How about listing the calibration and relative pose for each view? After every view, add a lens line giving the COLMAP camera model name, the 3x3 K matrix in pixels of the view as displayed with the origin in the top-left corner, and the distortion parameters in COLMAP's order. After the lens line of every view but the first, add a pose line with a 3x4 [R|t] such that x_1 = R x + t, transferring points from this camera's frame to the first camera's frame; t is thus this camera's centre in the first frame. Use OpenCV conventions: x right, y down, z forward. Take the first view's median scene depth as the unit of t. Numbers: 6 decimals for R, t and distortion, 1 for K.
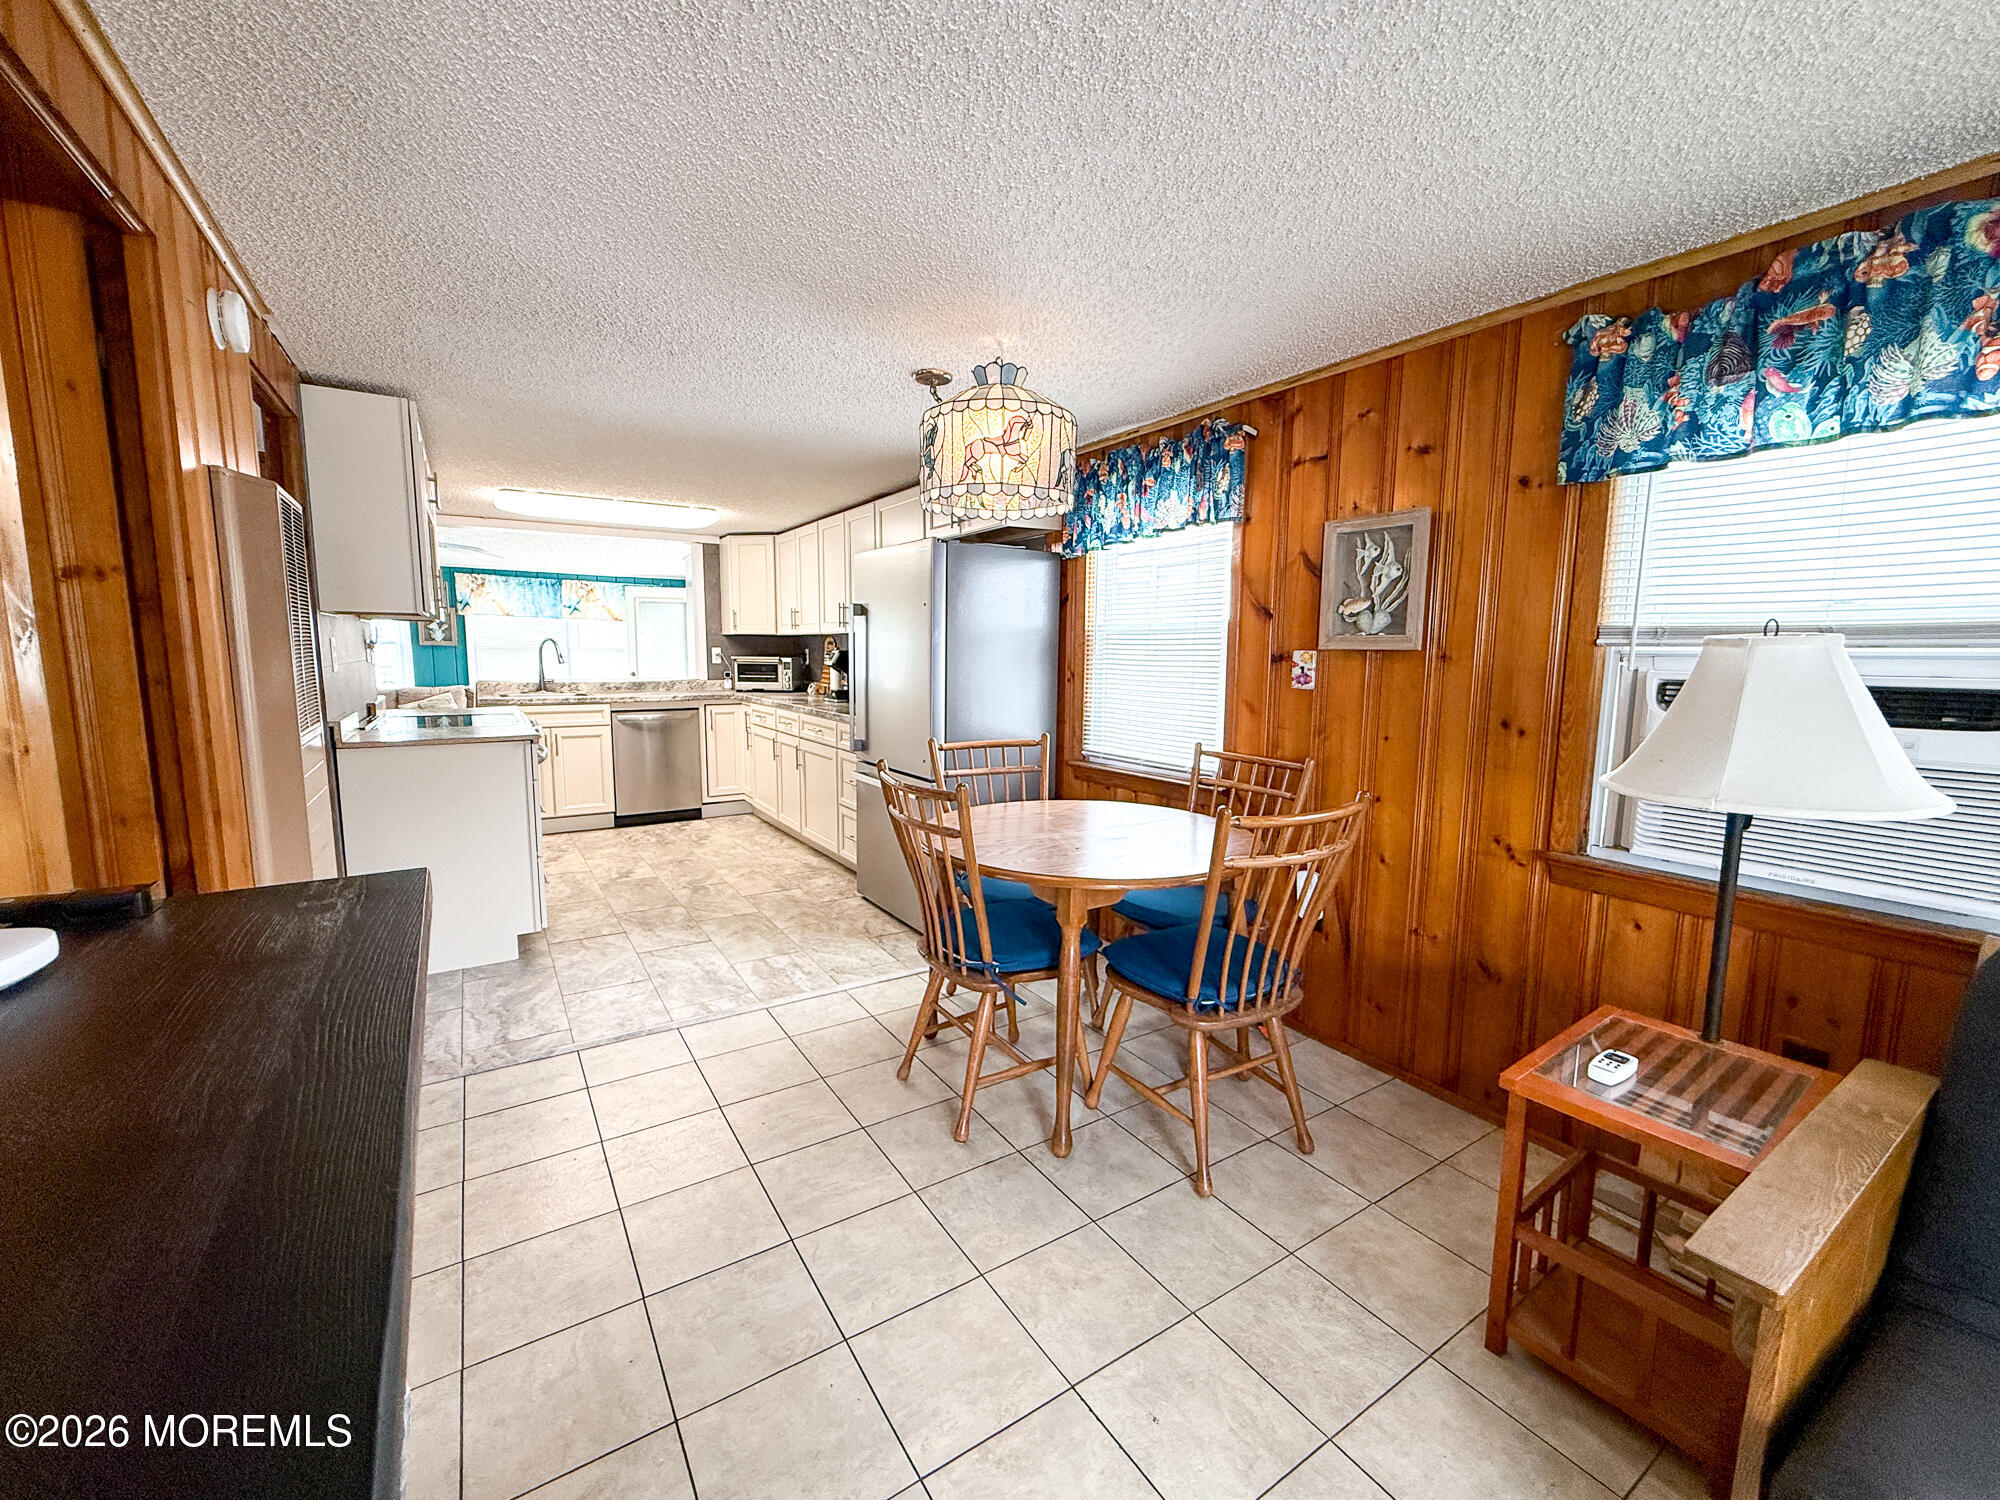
lens RADIAL K [[816.5, 0, 995.1], [0, 816.5, 746.2], [0, 0, 1]] dist [0.000170, 0.000772]
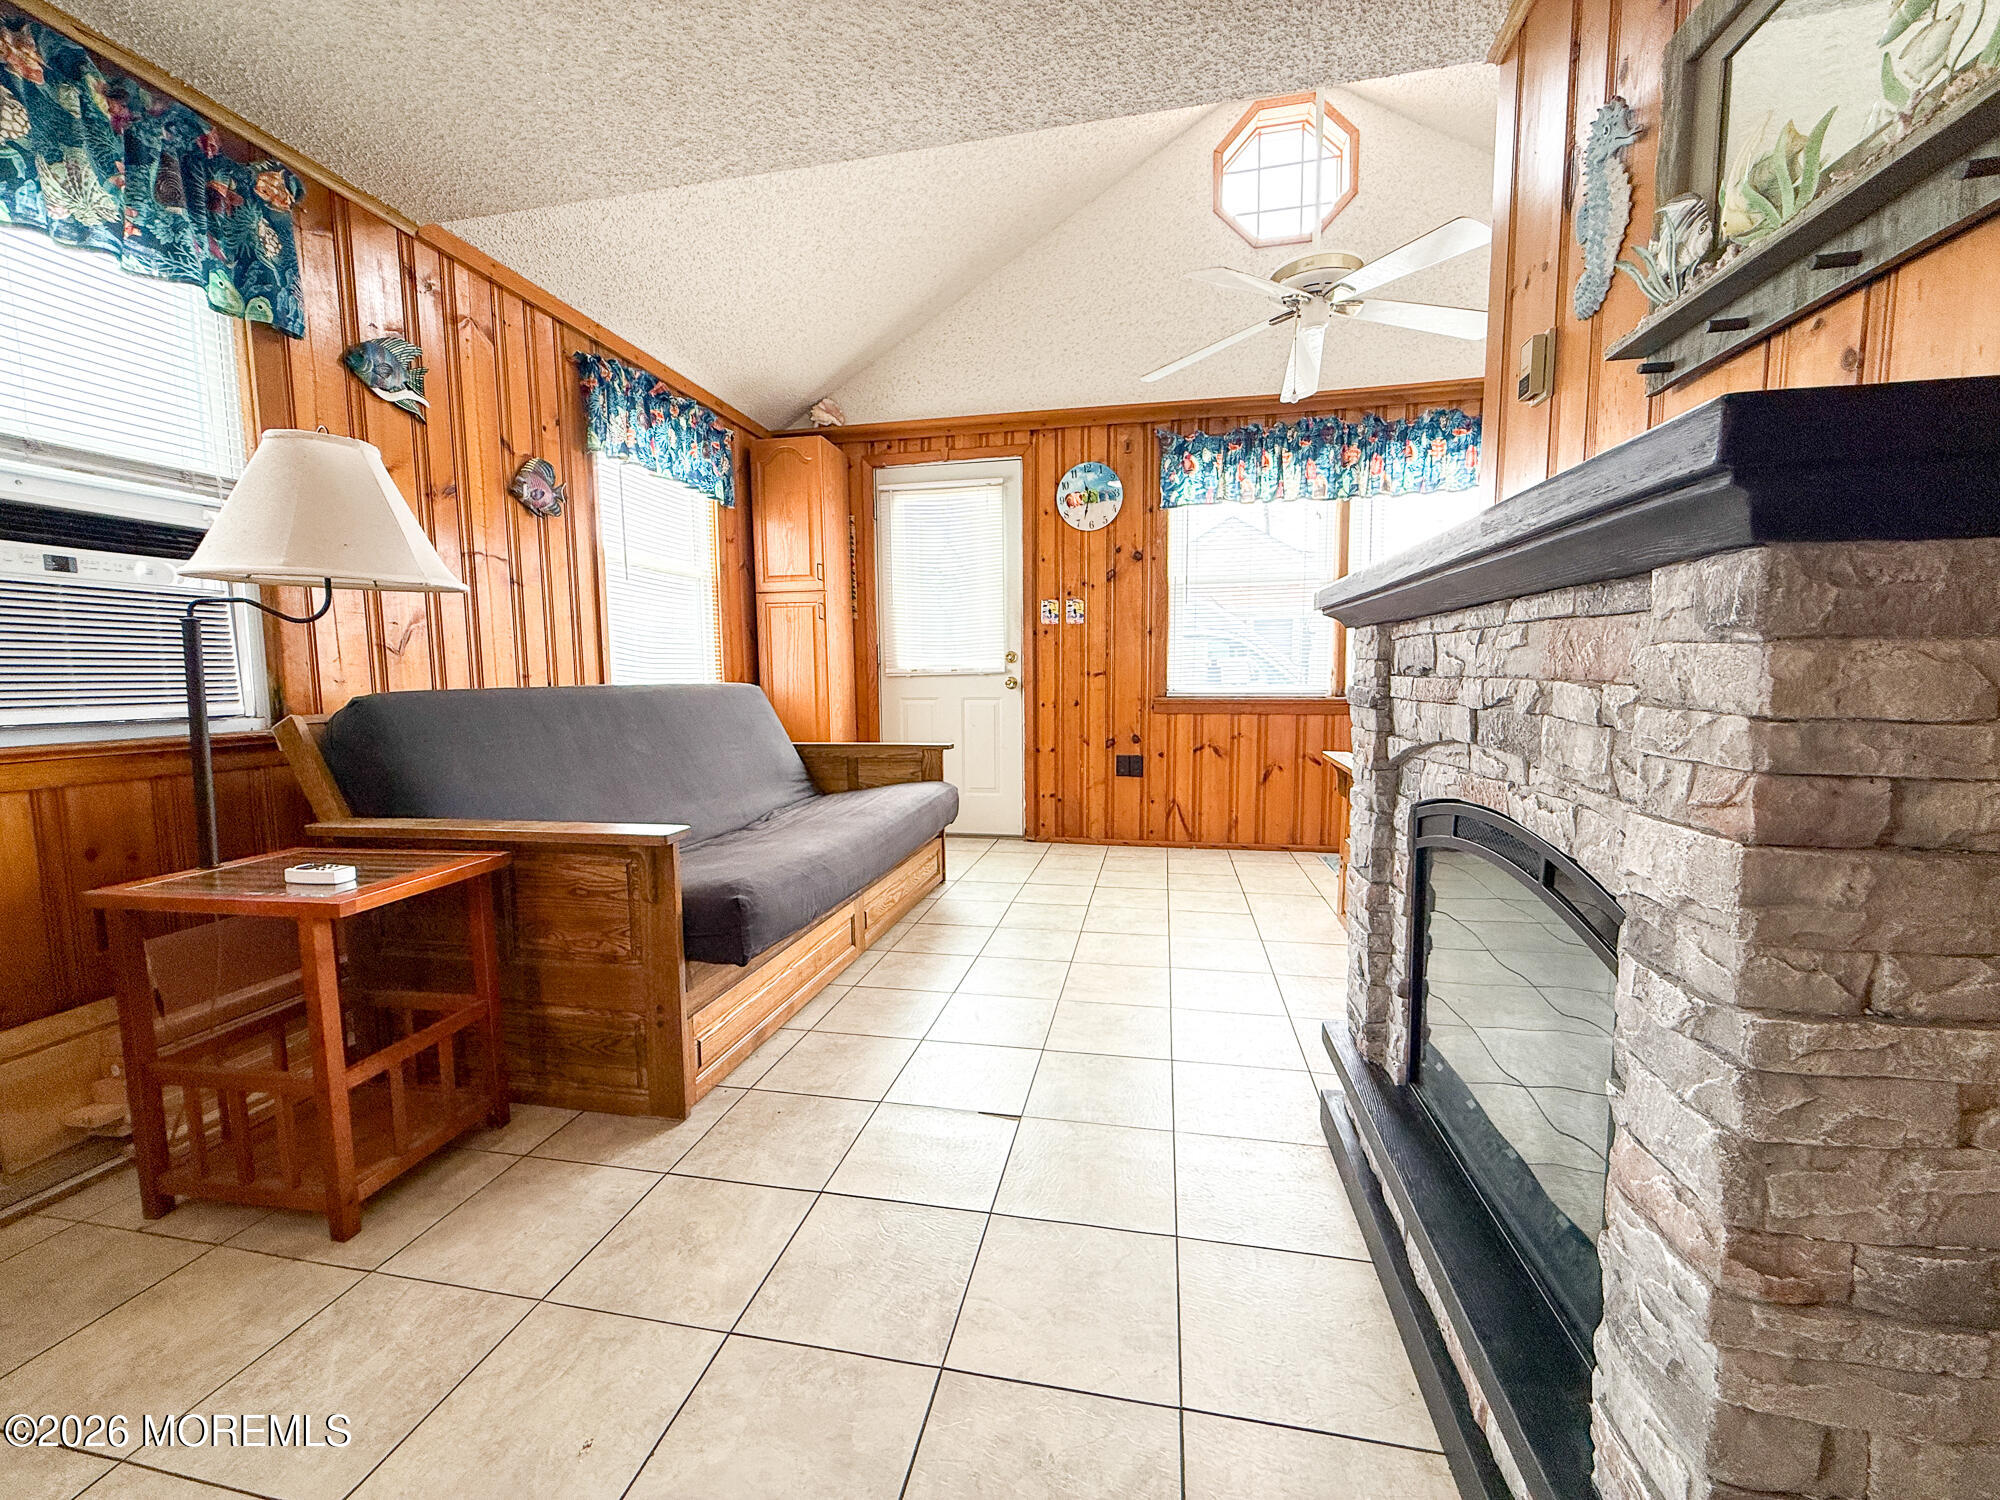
lens RADIAL K [[798.5, 0, 993.0], [0, 798.5, 750.3], [0, 0, 1]] dist [-0.001002, 0.000463]
pose [[-0.711264, -0.069123, 0.699518, -0.121669], [0.088340, 0.978473, 0.186511, 0.036961], [-0.697352, 0.194454, -0.689846, 0.279281]]
